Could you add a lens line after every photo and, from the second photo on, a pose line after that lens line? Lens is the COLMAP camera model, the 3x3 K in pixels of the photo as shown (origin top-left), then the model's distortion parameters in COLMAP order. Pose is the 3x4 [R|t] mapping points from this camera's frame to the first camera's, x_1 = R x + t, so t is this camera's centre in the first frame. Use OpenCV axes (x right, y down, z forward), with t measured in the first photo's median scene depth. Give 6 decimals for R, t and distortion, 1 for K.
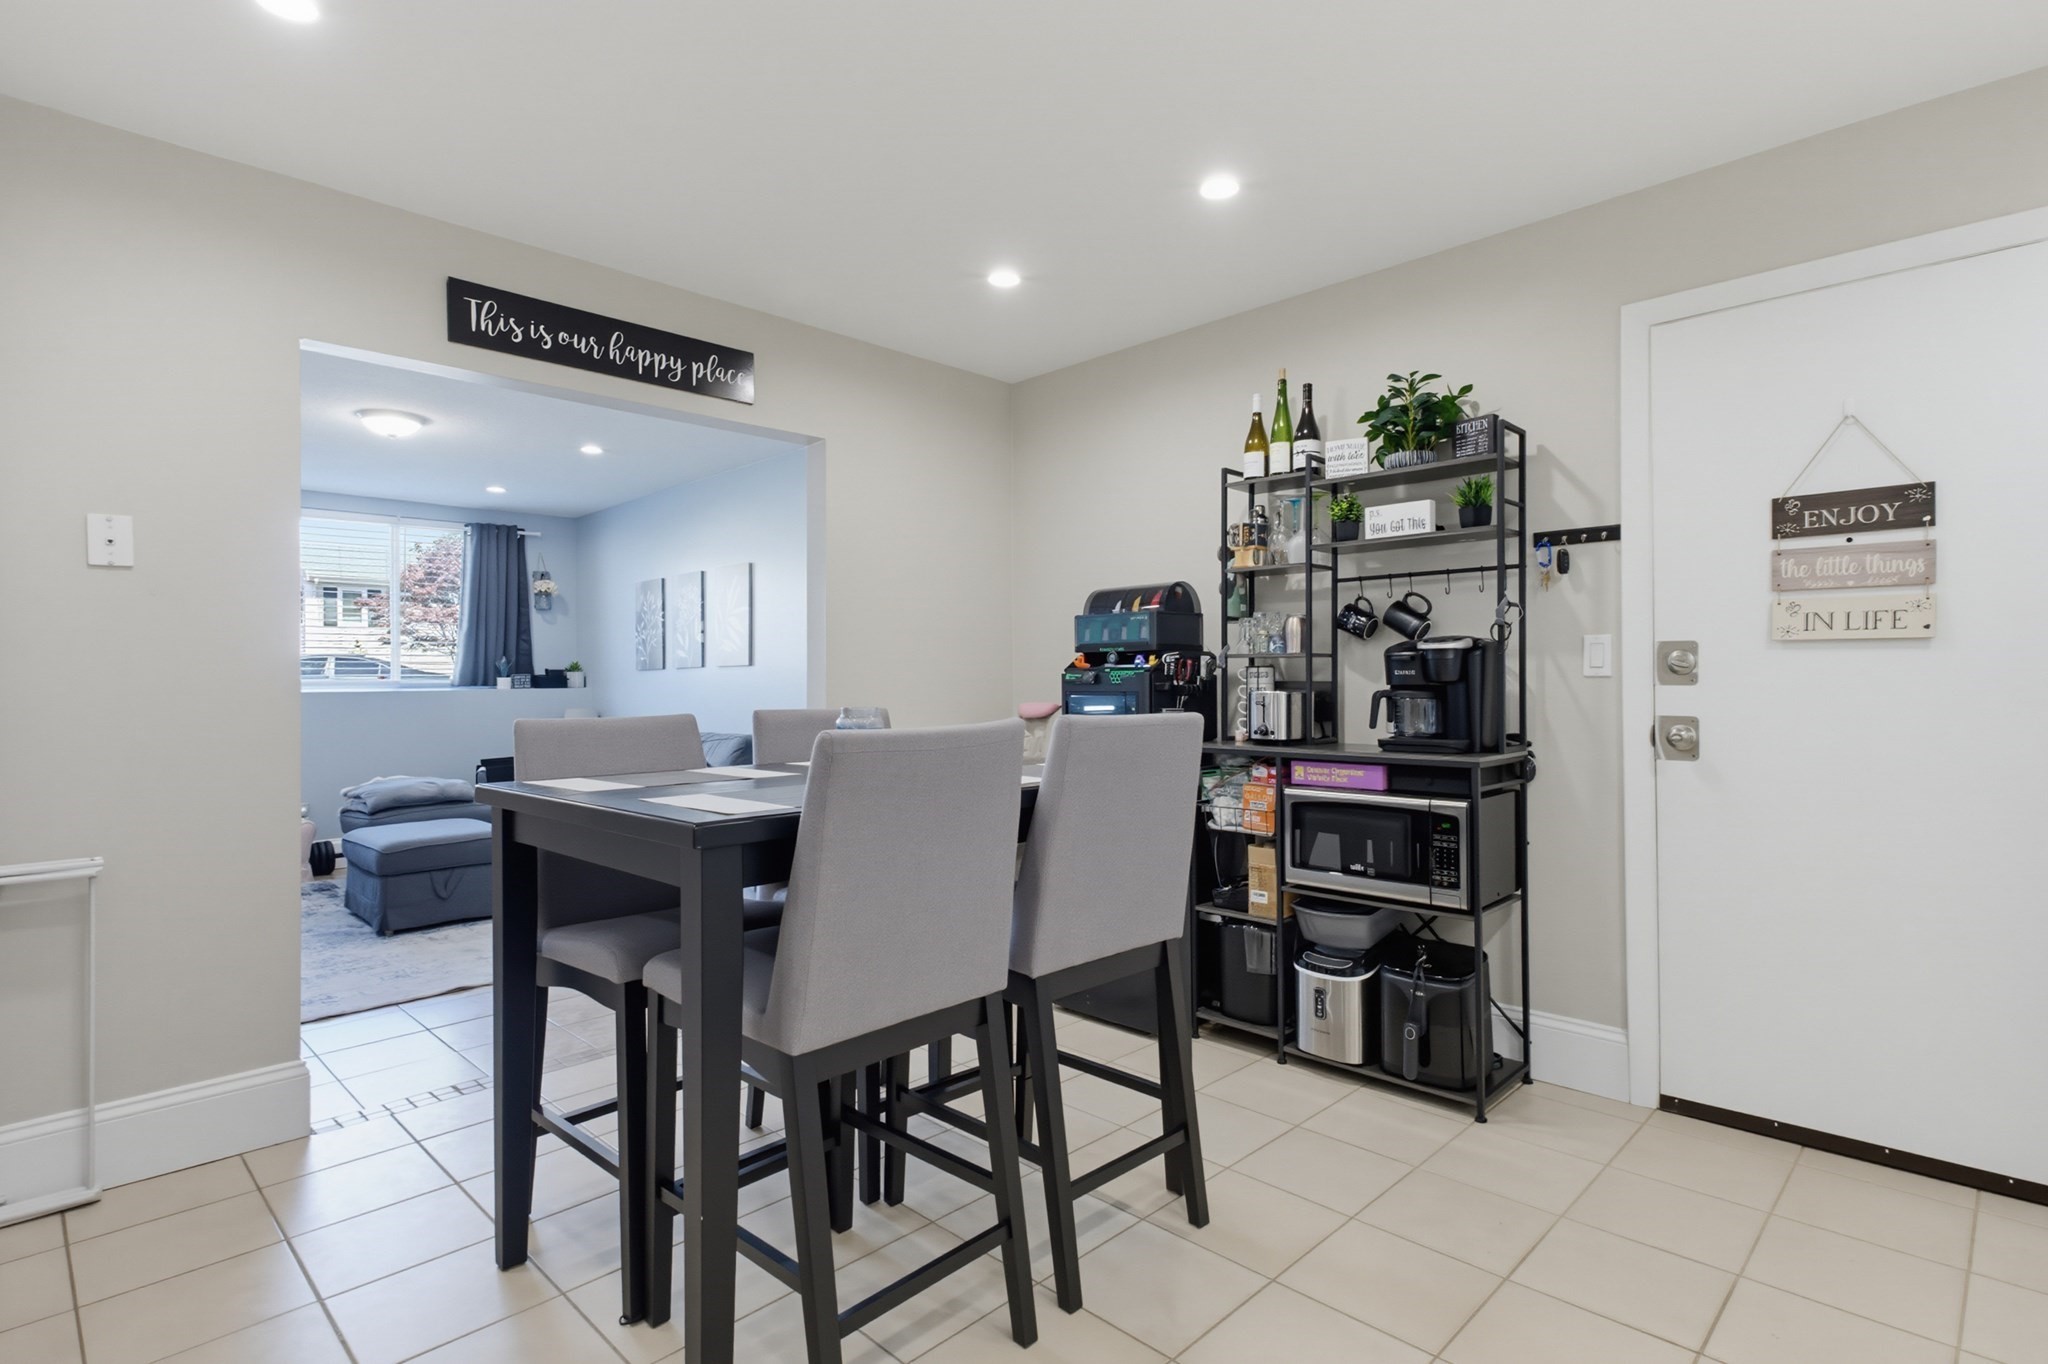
lens RADIAL K [[986.8, 0, 1023.0], [0, 986.8, 679.6], [0, 0, 1]] dist [0.017392, -0.004737]
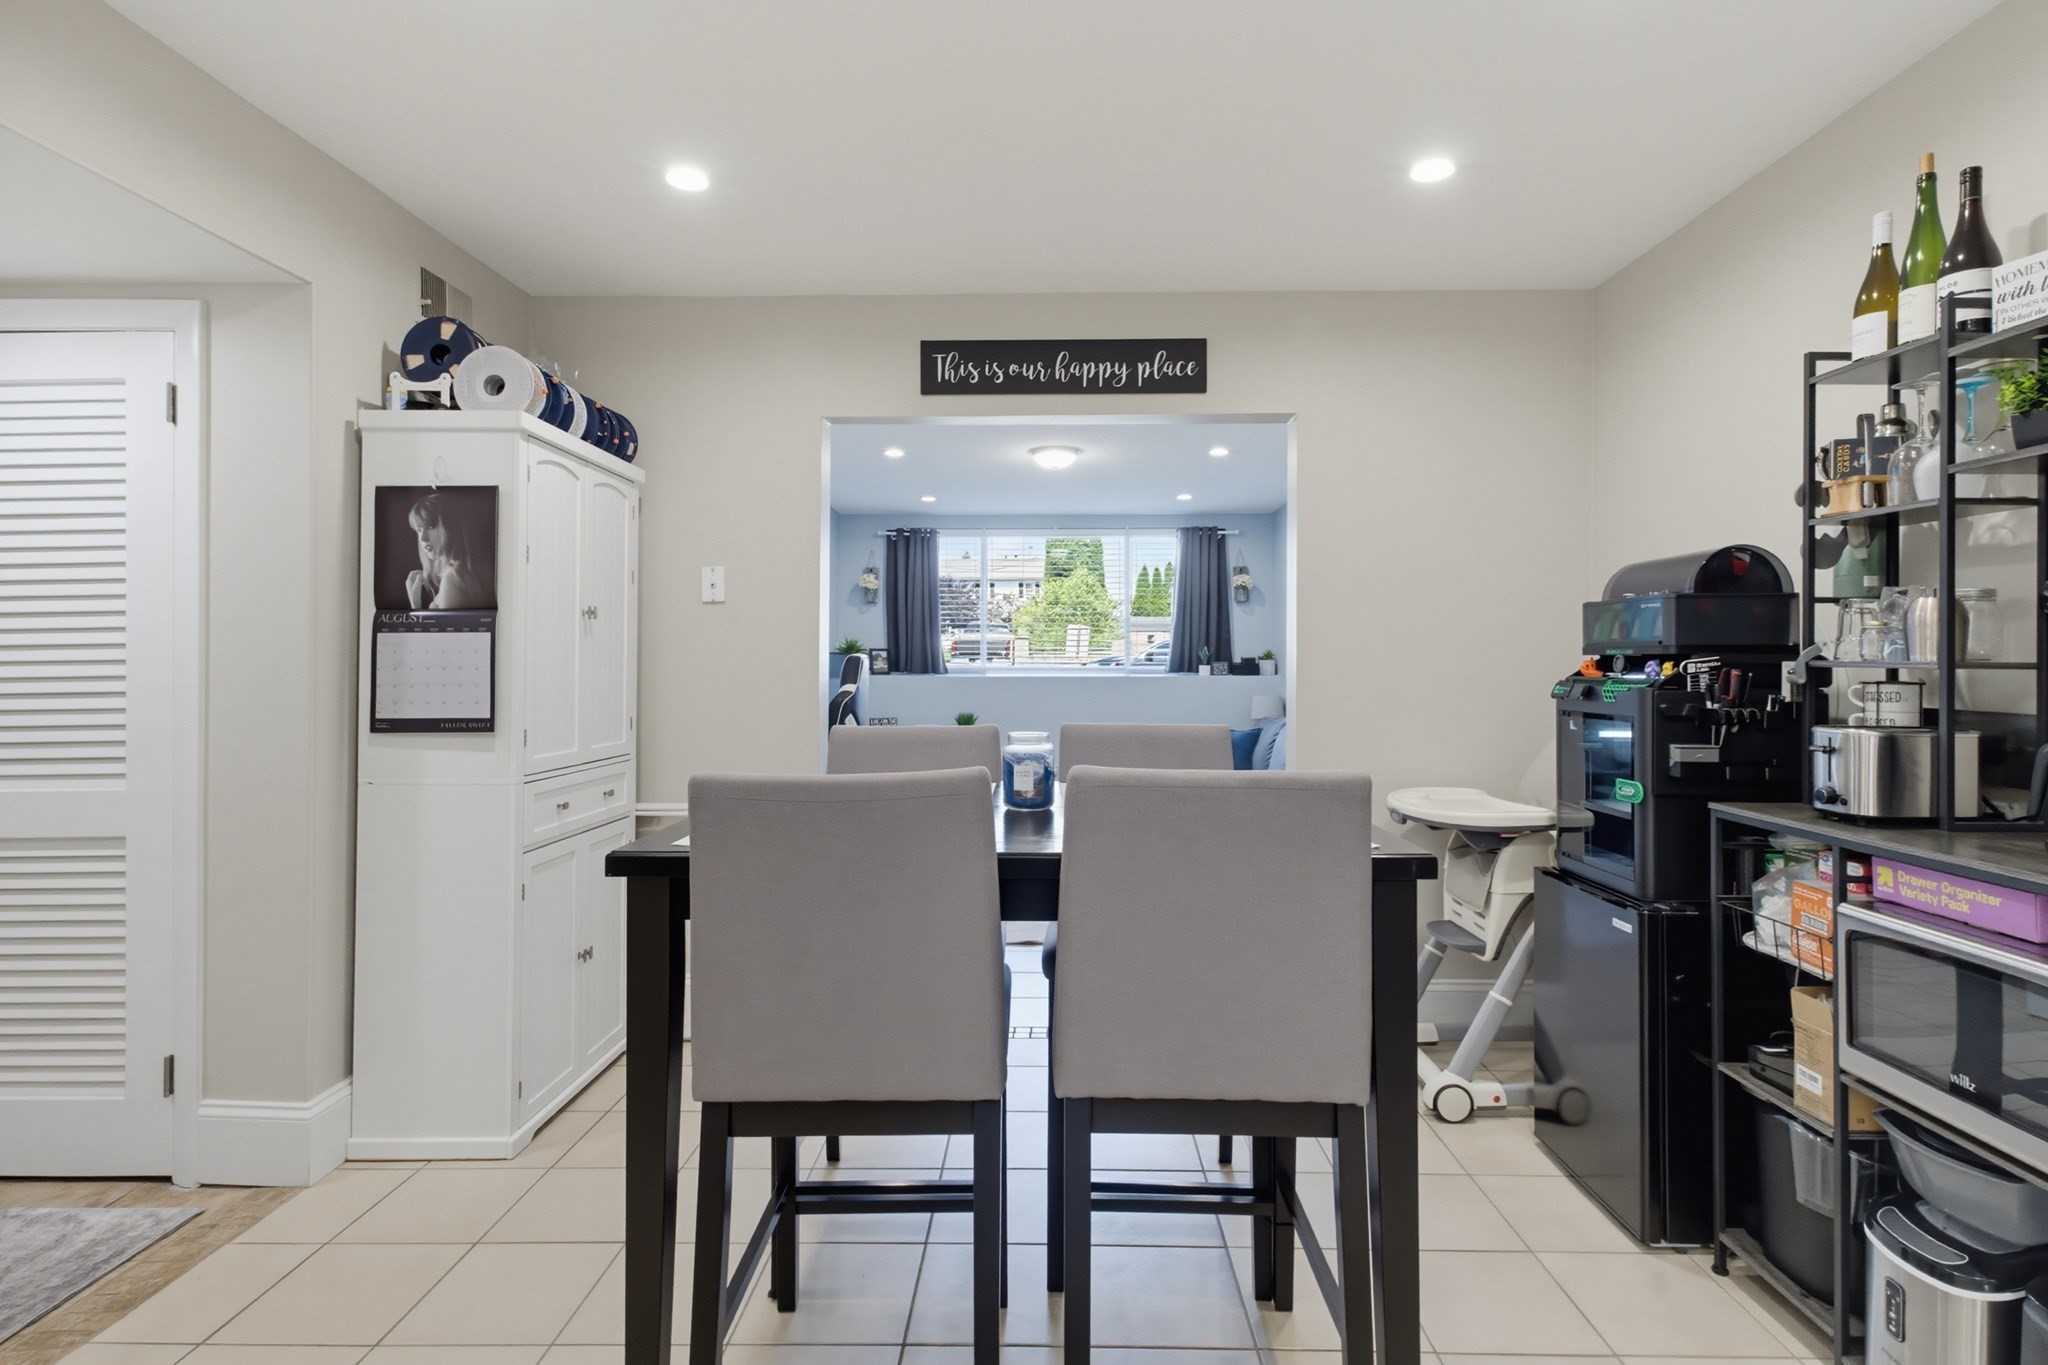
lens RADIAL K [[986.8, 0, 1049.5], [0, 986.8, 661.0], [0, 0, 1]] dist [0.017392, -0.004737]
pose [[0.701756, 0.006288, -0.712390, 0.322408], [-0.003730, 0.999980, 0.005152, -0.027769], [0.712408, -0.000958, 0.701765, 0.250140]]
